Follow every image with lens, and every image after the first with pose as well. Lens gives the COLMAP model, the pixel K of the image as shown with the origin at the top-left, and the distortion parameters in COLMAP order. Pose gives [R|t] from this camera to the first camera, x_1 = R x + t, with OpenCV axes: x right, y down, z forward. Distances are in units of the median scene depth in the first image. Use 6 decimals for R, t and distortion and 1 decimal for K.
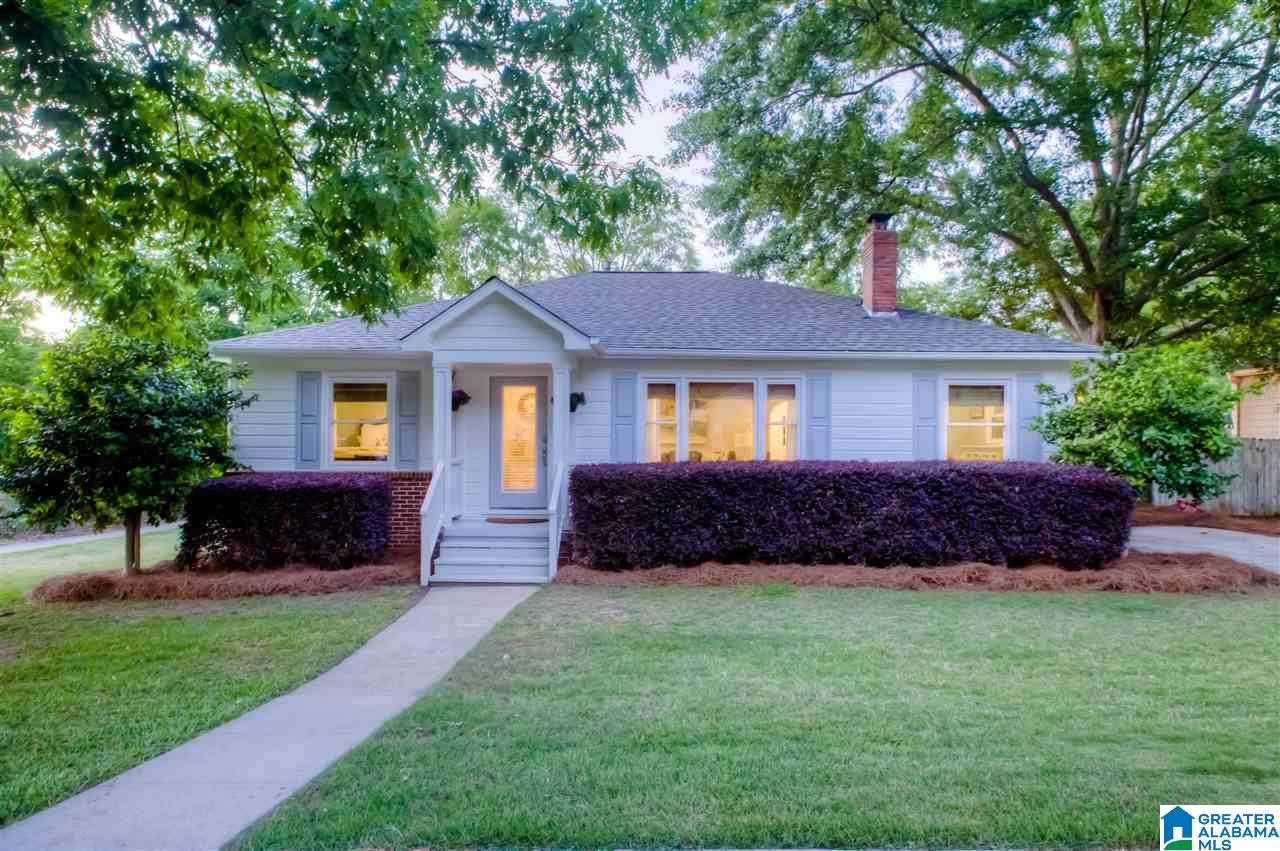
lens RADIAL K [[867.7, 0, 640.0], [0, 867.7, 425.5], [0, 0, 1]] dist [0.023464, -0.001474]
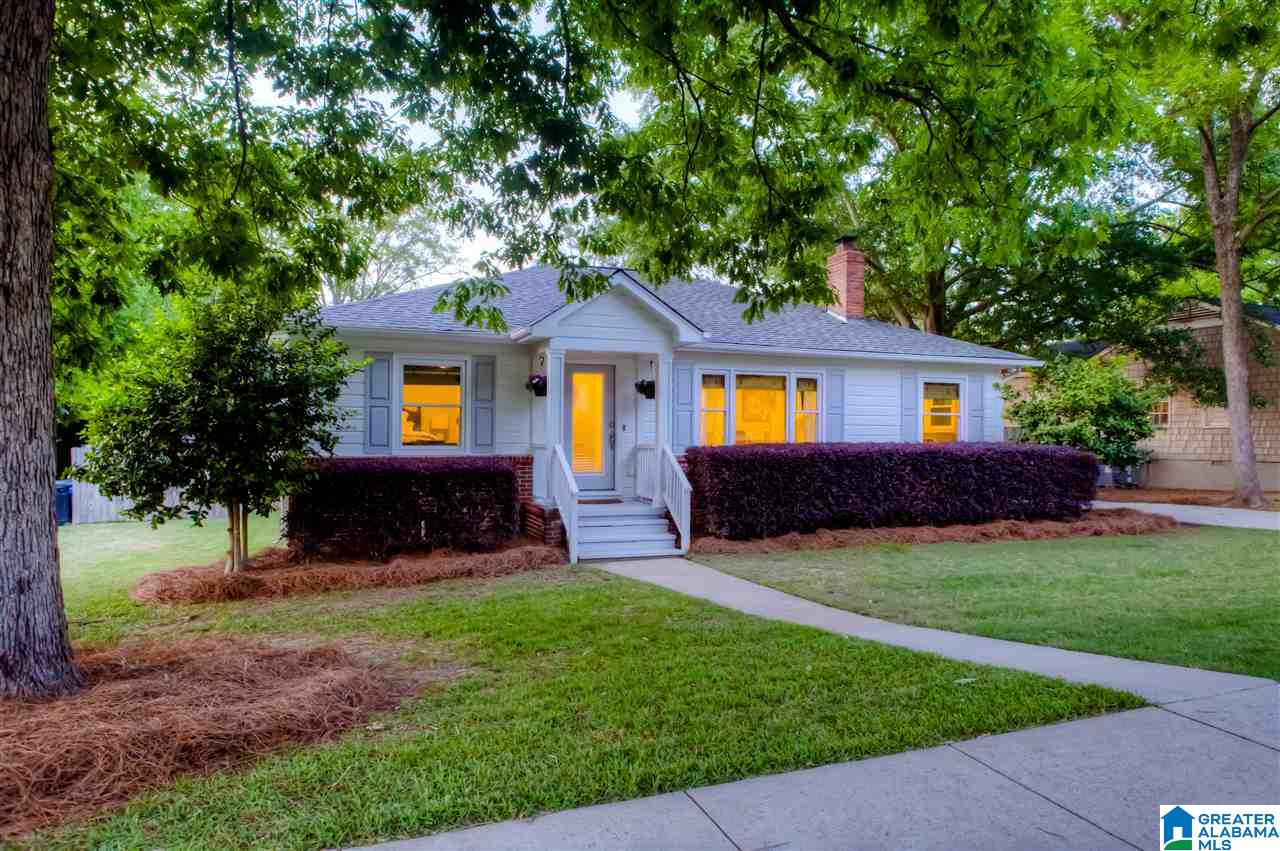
lens RADIAL K [[867.7, 0, 640.0], [0, 867.7, 425.5], [0, 0, 1]] dist [0.023464, -0.001474]
pose [[0.923316, 0.004629, 0.384014, -0.540878], [-0.007706, 0.999949, 0.006477, 0.011139], [-0.383964, -0.008939, 0.923305, 0.011668]]
